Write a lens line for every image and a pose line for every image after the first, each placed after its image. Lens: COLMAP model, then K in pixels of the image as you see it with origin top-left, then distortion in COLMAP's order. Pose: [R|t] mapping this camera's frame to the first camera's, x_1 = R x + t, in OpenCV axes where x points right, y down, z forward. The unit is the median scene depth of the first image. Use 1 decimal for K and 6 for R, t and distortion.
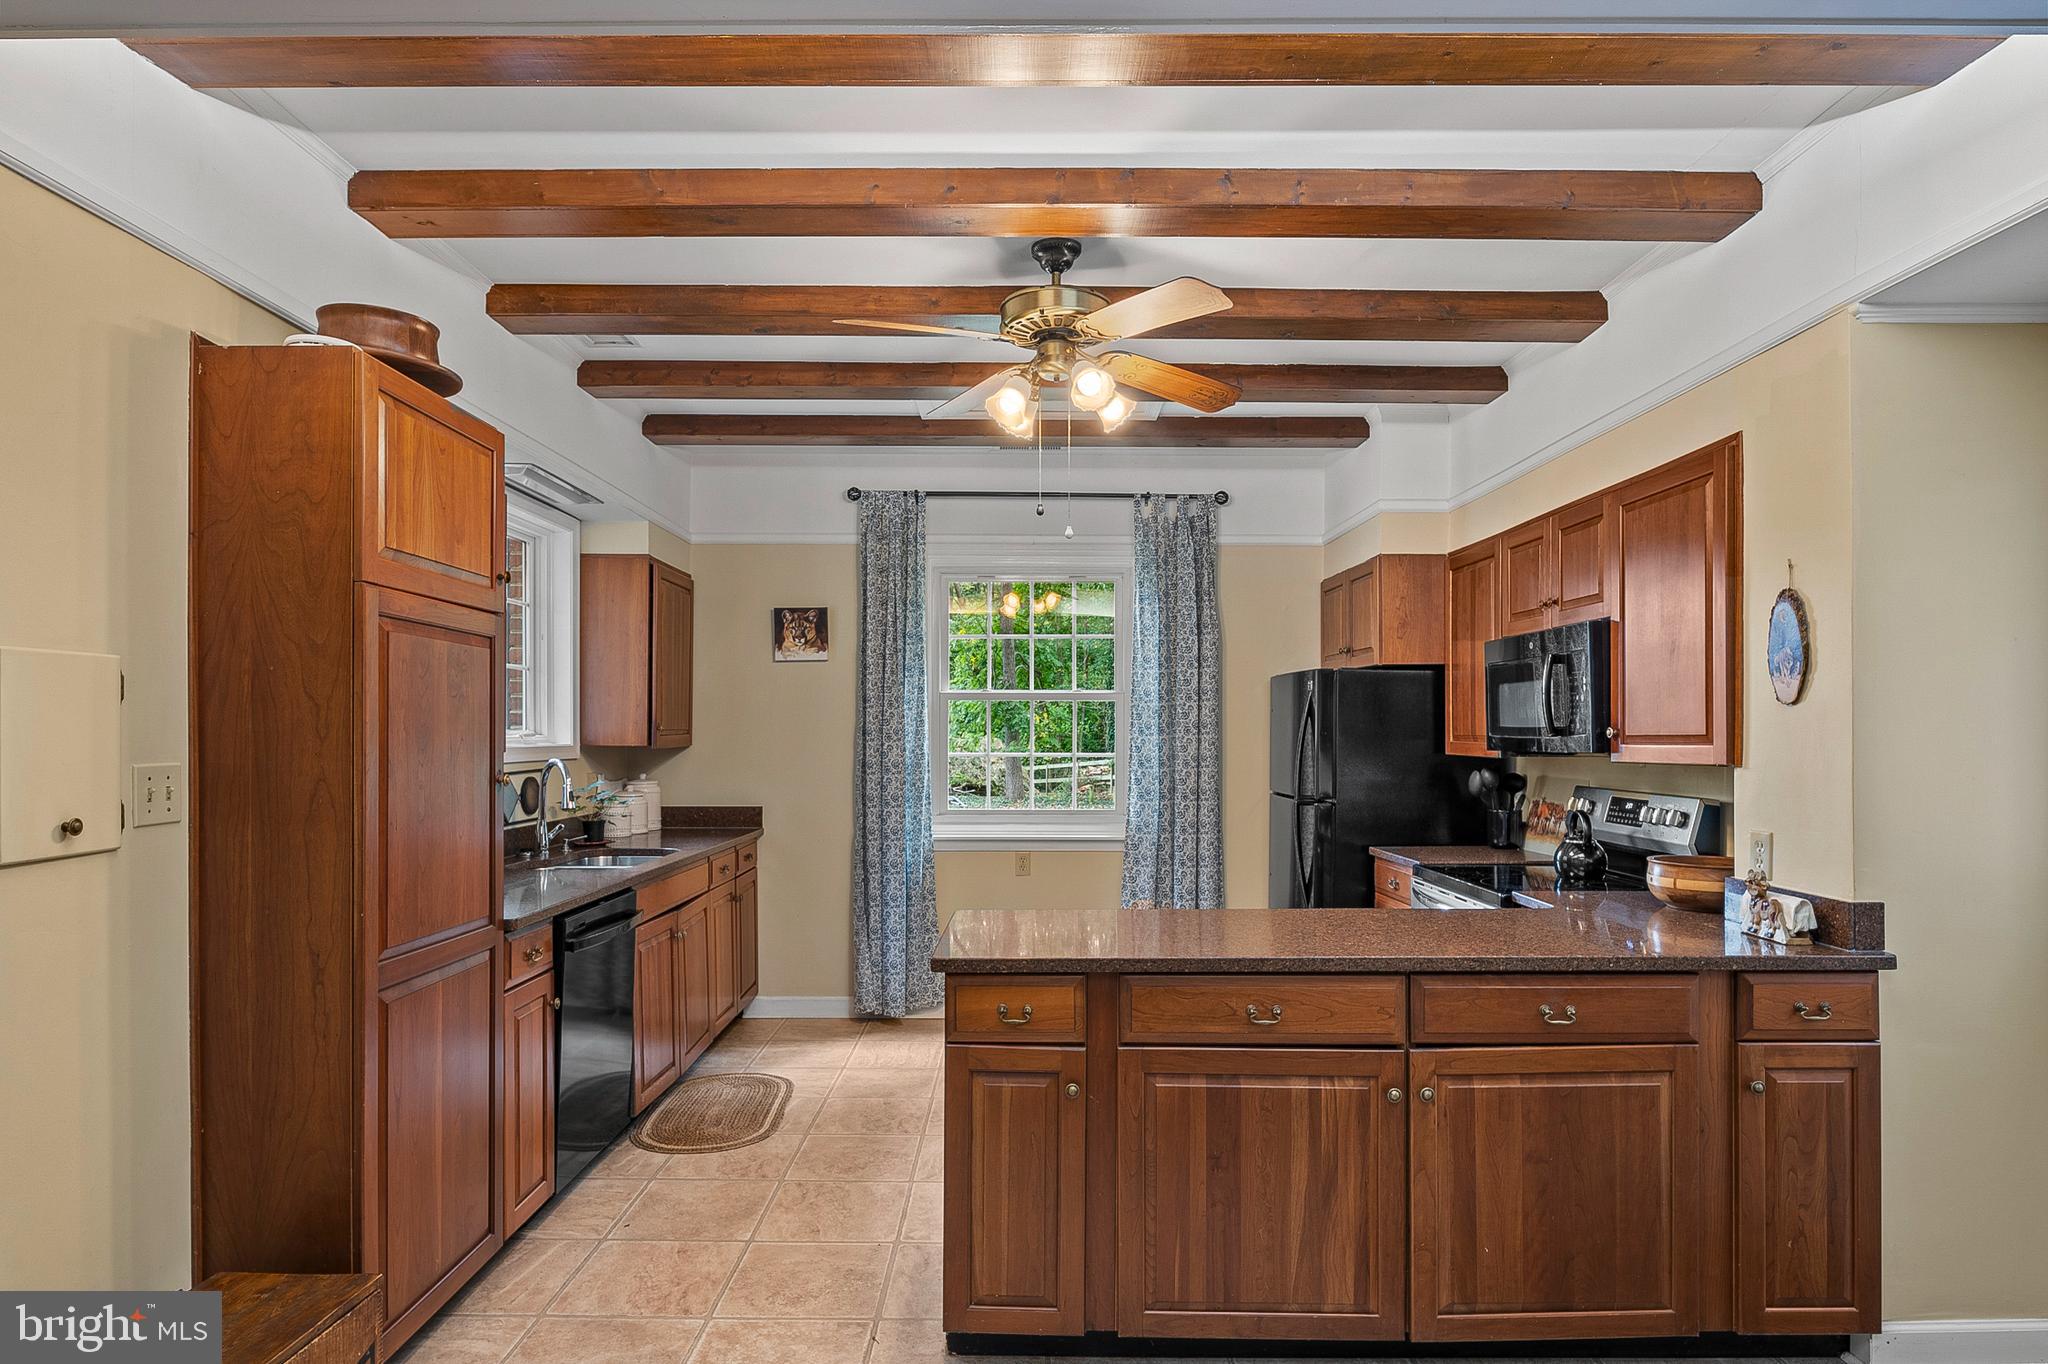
lens RADIAL K [[1122.5, 0, 1028.1], [0, 1122.5, 732.3], [0, 0, 1]] dist [-0.000927, -0.009418]
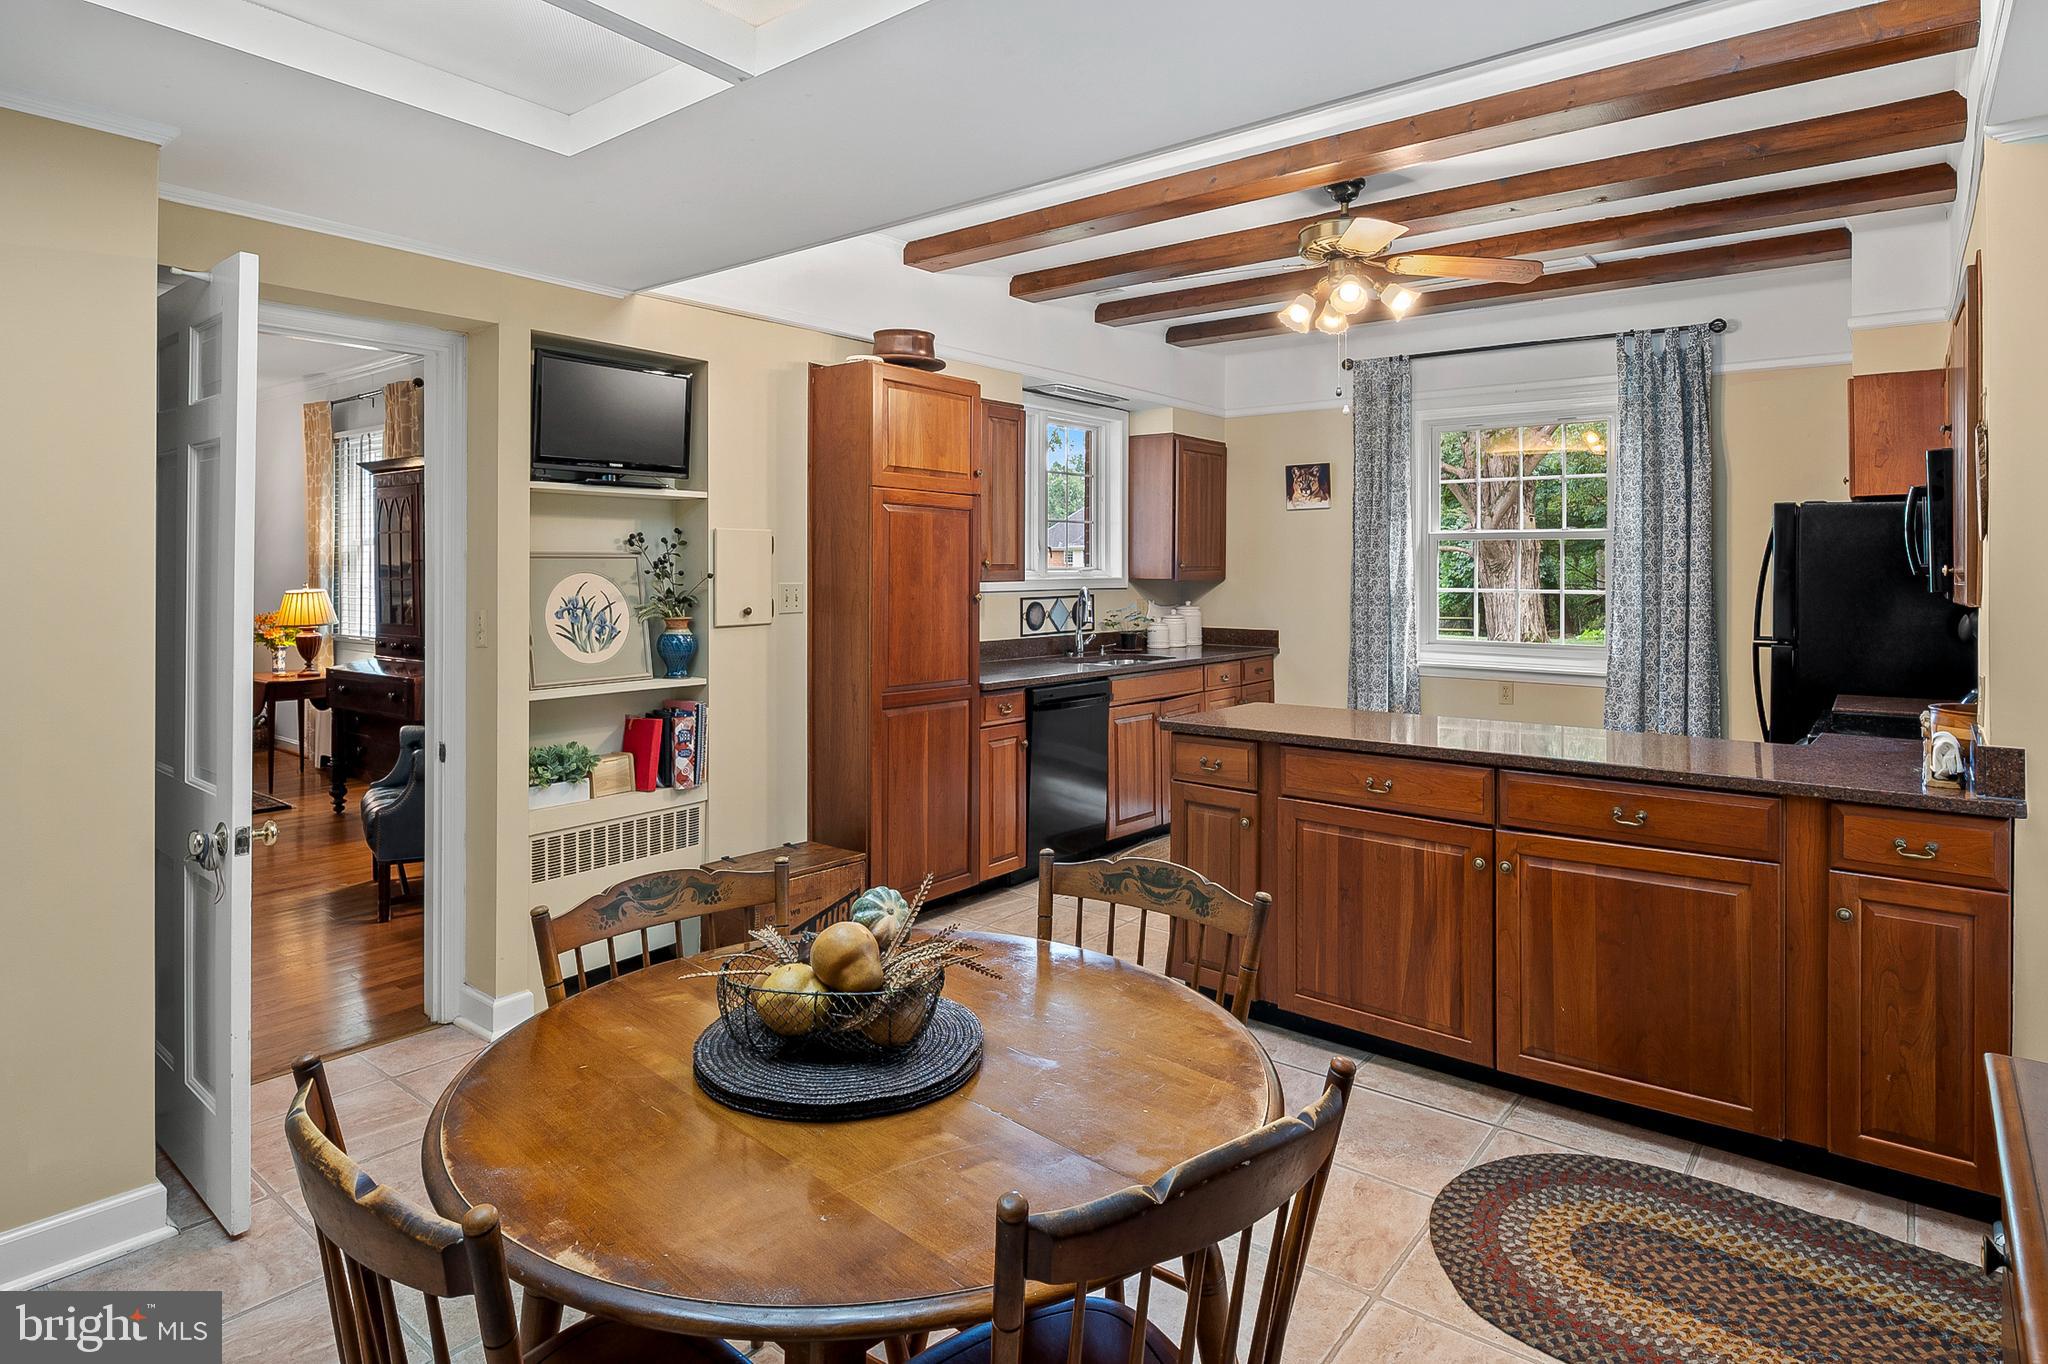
lens RADIAL K [[1122.5, 0, 1020.0], [0, 1122.5, 563.7], [0, 0, 1]] dist [-0.000927, -0.009418]
pose [[0.781435, -0.000644, -0.623987, 0.606761], [-0.002852, 0.999985, -0.004602, 0.001303], [0.623980, 0.005376, 0.781421, -0.240561]]
